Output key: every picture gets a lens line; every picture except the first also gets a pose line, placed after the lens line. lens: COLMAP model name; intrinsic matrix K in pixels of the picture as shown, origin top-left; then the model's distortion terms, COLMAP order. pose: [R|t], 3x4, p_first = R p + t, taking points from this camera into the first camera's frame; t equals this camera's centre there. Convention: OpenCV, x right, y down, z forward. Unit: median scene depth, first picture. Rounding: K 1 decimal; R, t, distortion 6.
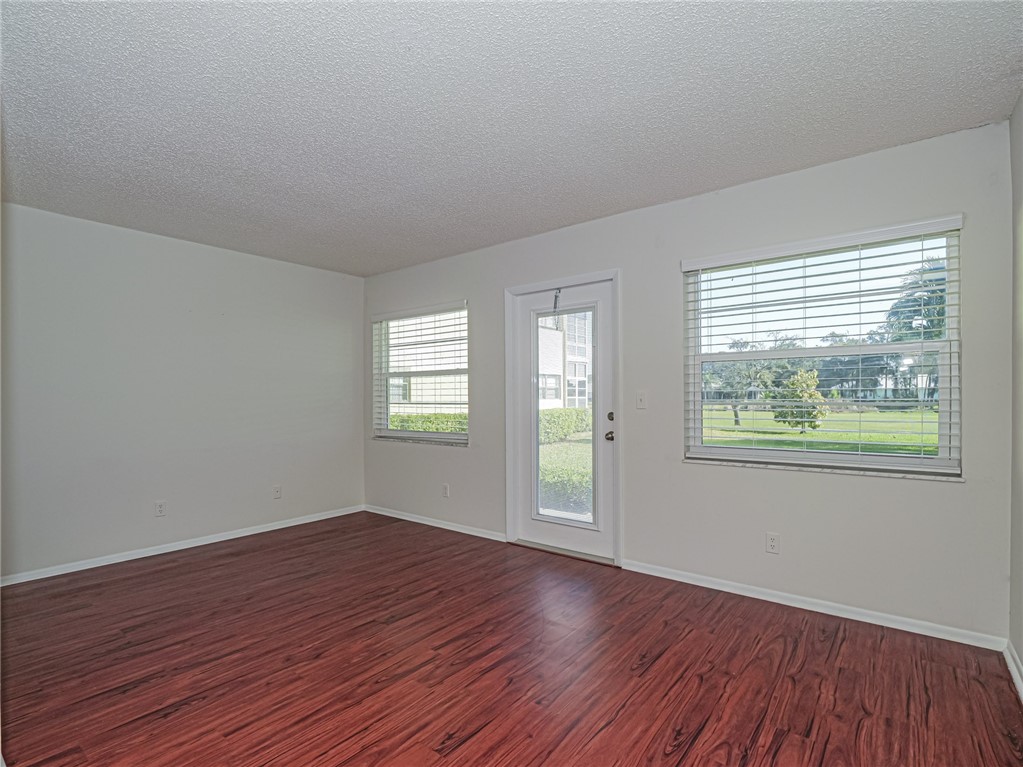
lens RADIAL K [[493.4, 0, 513.6], [0, 493.4, 410.2], [0, 0, 1]] dist [-0.000003, 0.000010]
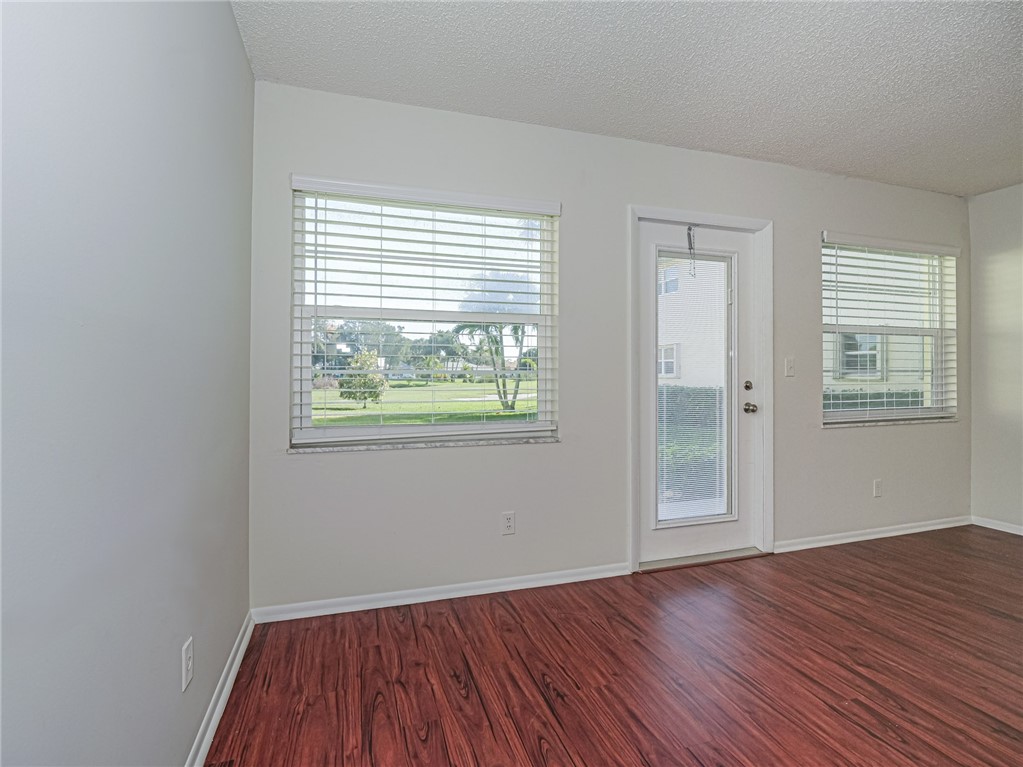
lens RADIAL K [[499.9, 0, 498.8], [0, 499.9, 378.5], [0, 0, 1]] dist [-0.011486, -0.000635]
pose [[0.571936, -0.002245, 0.820295, -0.743988], [0.019455, 0.999752, -0.010828, 0.000635], [-0.820068, 0.022152, 0.571838, 0.808779]]
